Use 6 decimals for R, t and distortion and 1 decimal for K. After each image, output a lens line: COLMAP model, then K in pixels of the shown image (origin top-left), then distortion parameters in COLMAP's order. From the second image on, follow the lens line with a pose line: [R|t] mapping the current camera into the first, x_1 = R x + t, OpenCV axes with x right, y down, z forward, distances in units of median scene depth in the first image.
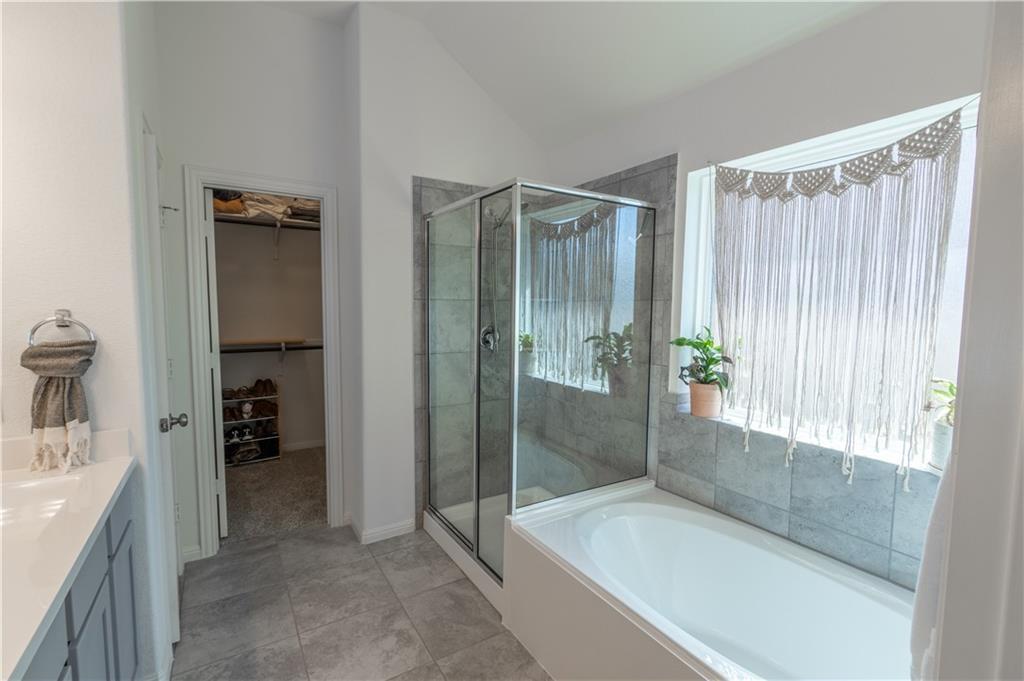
lens RADIAL K [[473.0, 0, 515.2], [0, 473.0, 342.4], [0, 0, 1]] dist [-0.002383, -0.001330]
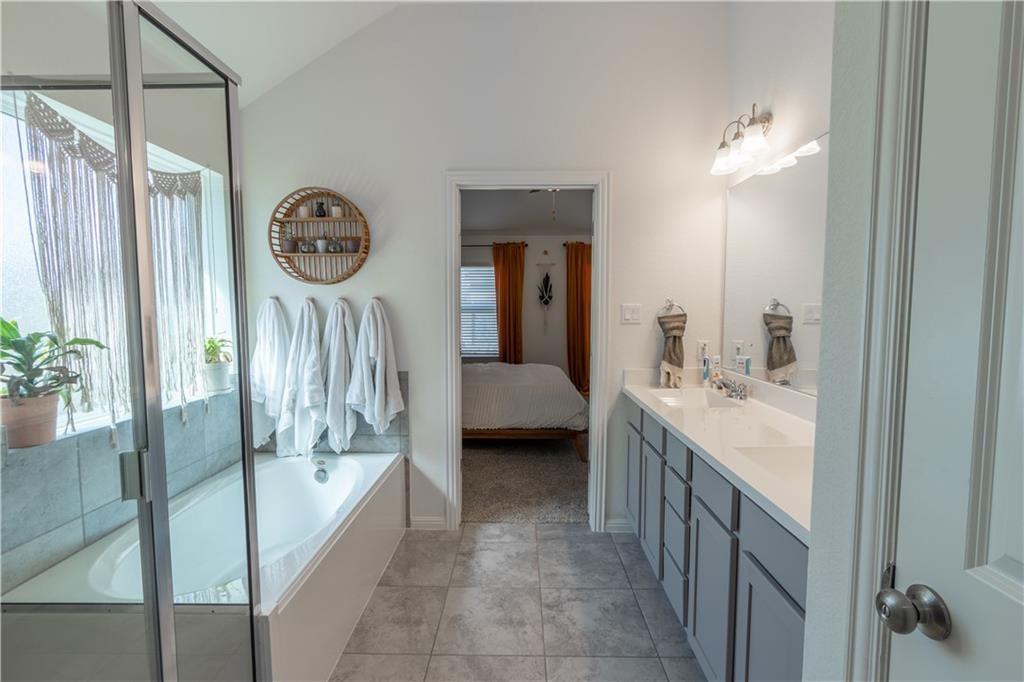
lens RADIAL K [[473.0, 0, 514.5], [0, 473.0, 340.6], [0, 0, 1]] dist [-0.002383, -0.001330]
pose [[-0.845281, -0.038388, 0.532942, -0.675605], [0.045361, 0.988659, 0.143160, -0.075040], [-0.532394, 0.145185, -0.833953, 1.433916]]
